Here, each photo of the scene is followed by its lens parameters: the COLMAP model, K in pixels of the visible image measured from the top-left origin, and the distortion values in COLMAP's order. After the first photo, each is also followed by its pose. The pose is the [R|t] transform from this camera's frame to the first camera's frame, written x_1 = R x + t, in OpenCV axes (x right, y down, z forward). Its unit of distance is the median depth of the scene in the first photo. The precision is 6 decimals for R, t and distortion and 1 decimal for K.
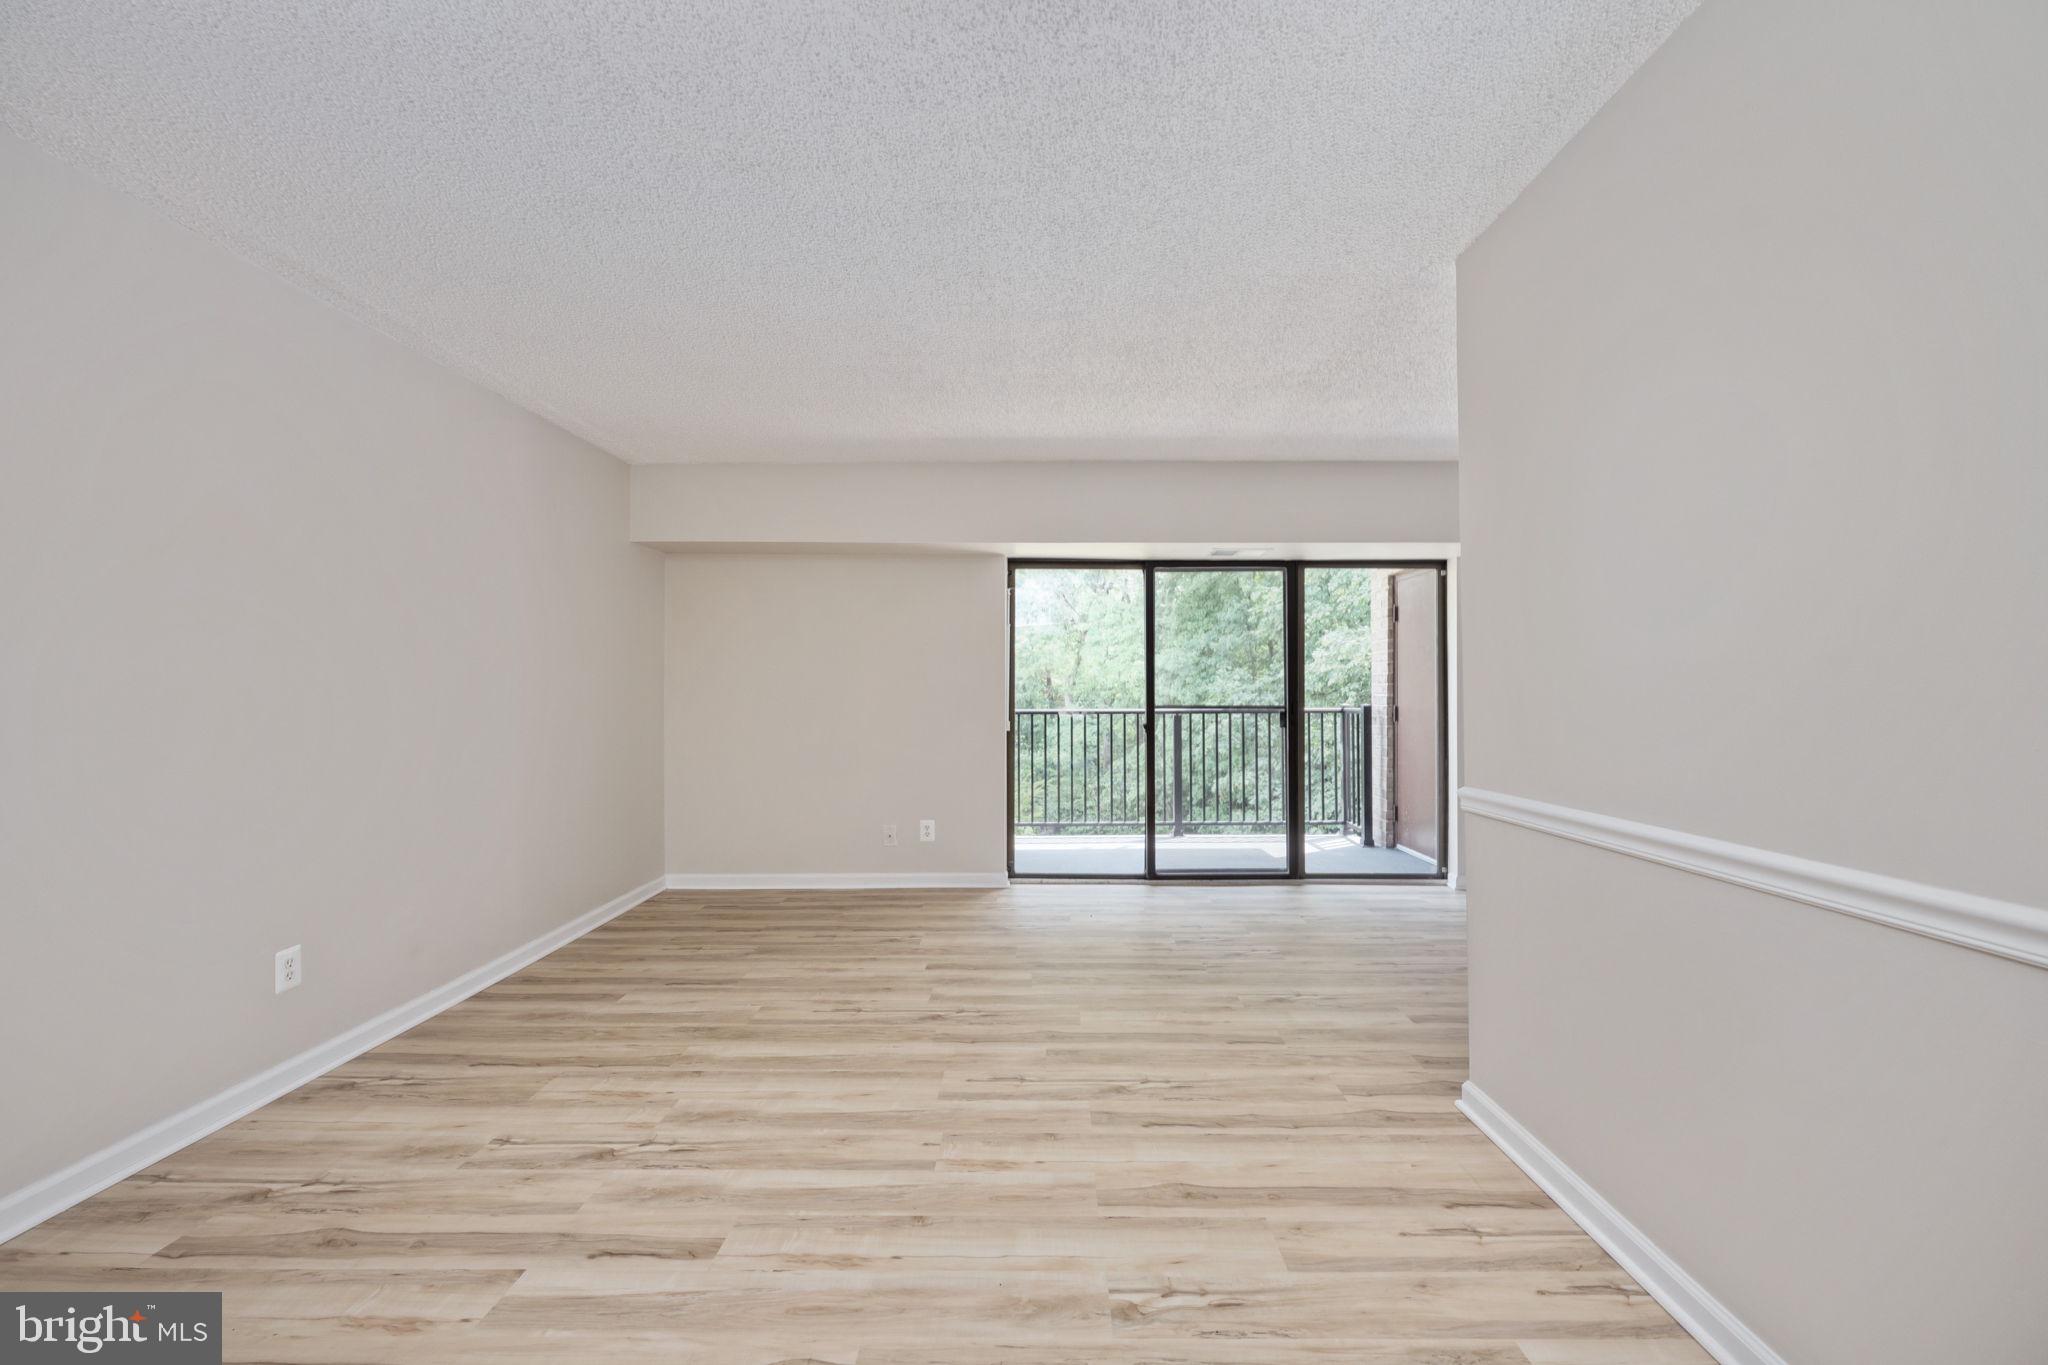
lens RADIAL K [[691.8, 0, 1103.6], [0, 691.8, 697.5], [0, 0, 1]] dist [0.000041, 0.000049]
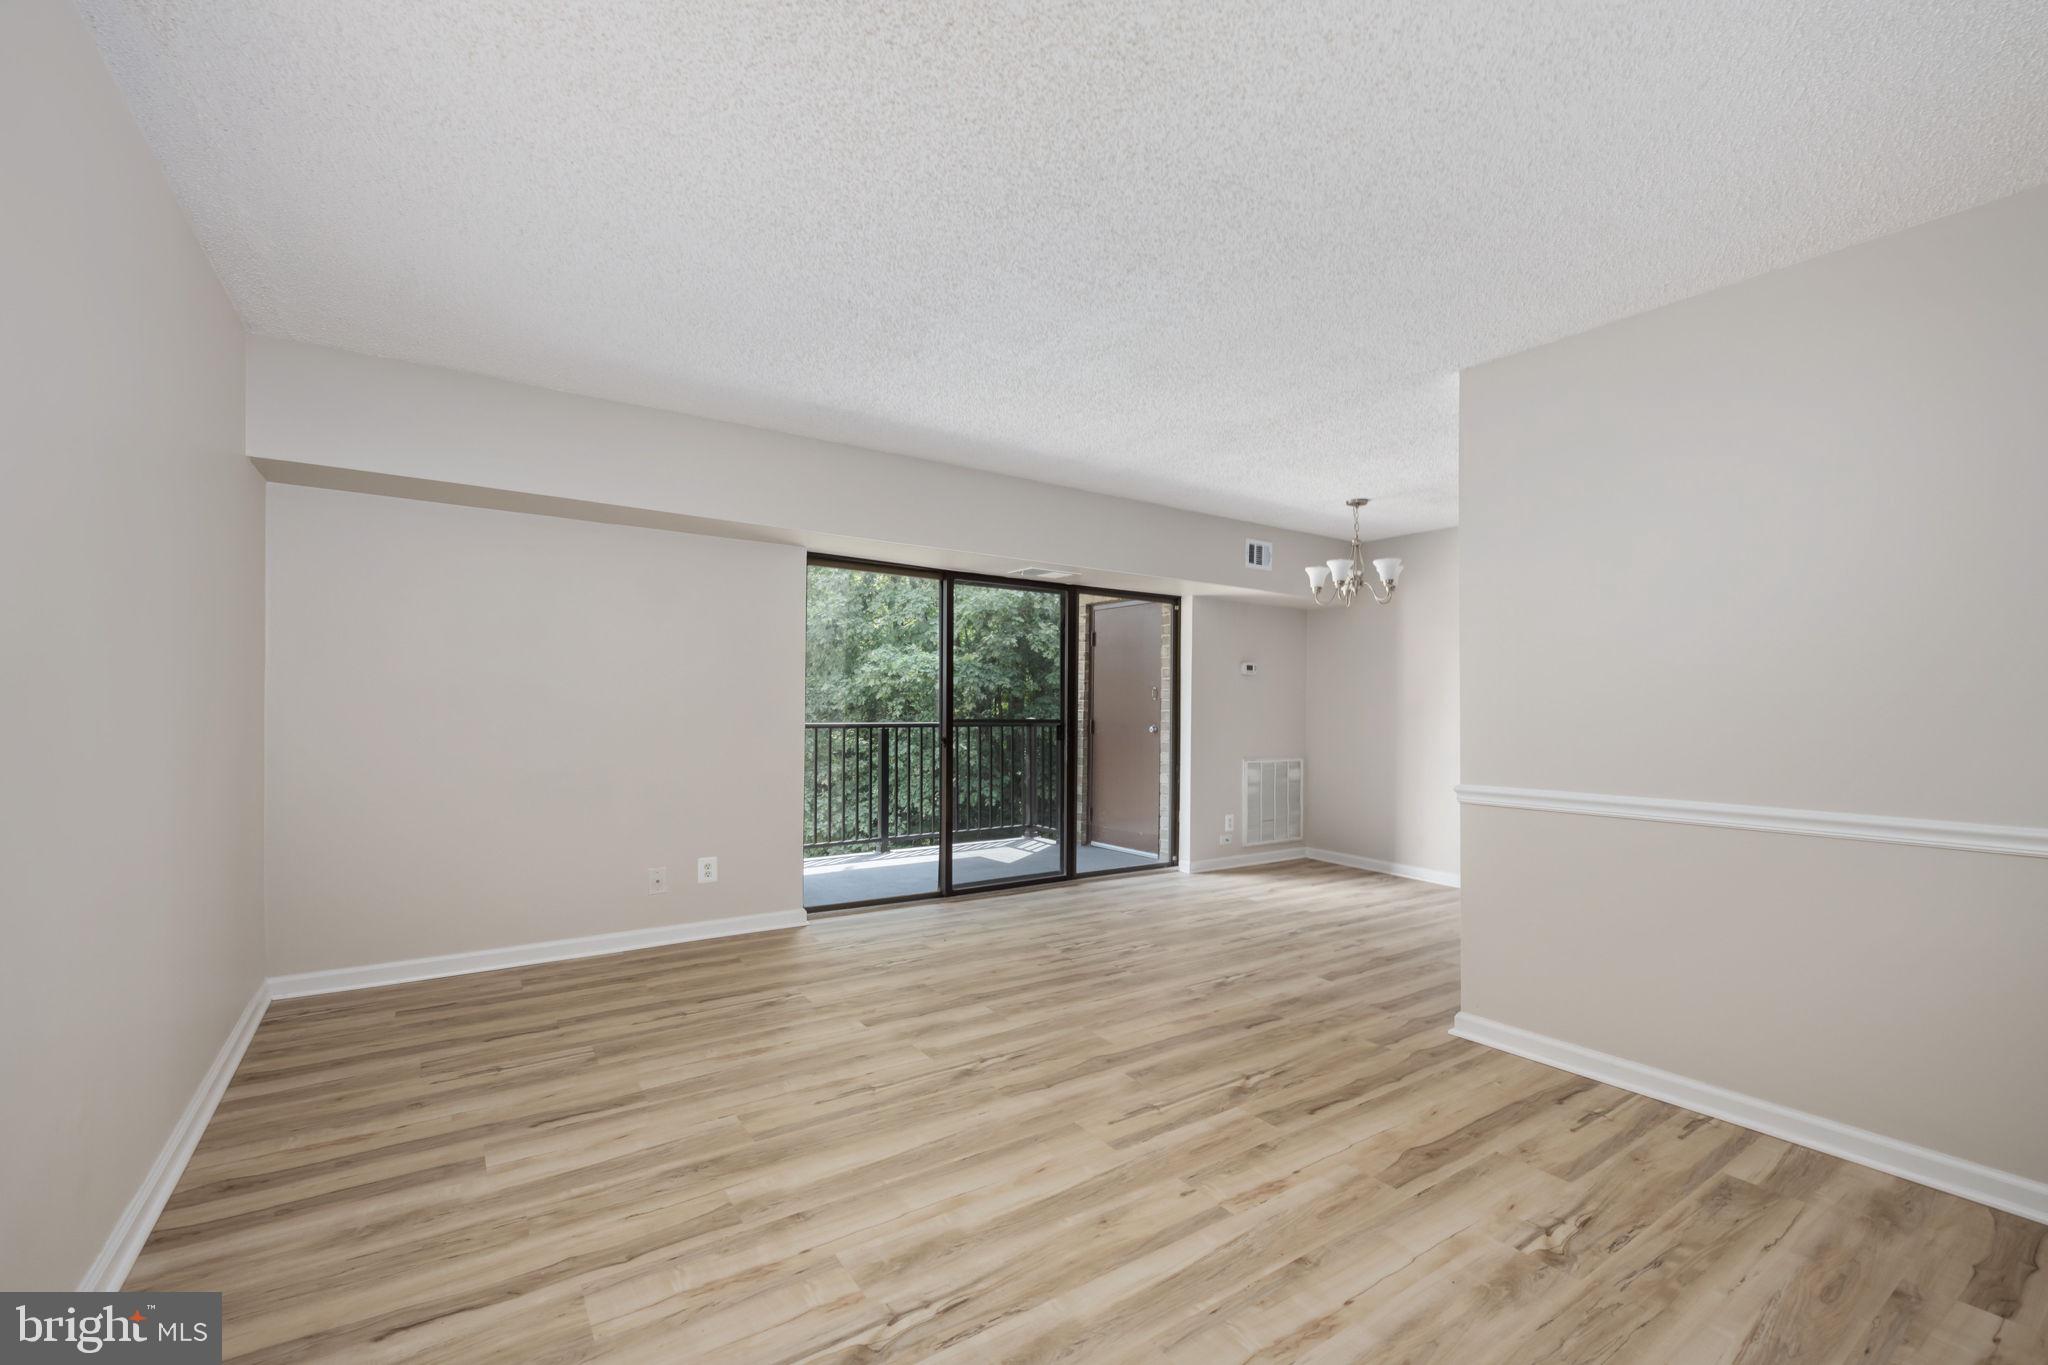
lens RADIAL K [[681.4, 0, 1010.3], [0, 681.4, 713.4], [0, 0, 1]] dist [0.000284, -0.000001]
pose [[0.880407, 0.006809, 0.474170, -0.652589], [-0.008633, 0.999961, 0.001671, 0.002942], [-0.474140, -0.005564, 0.880432, 0.227341]]
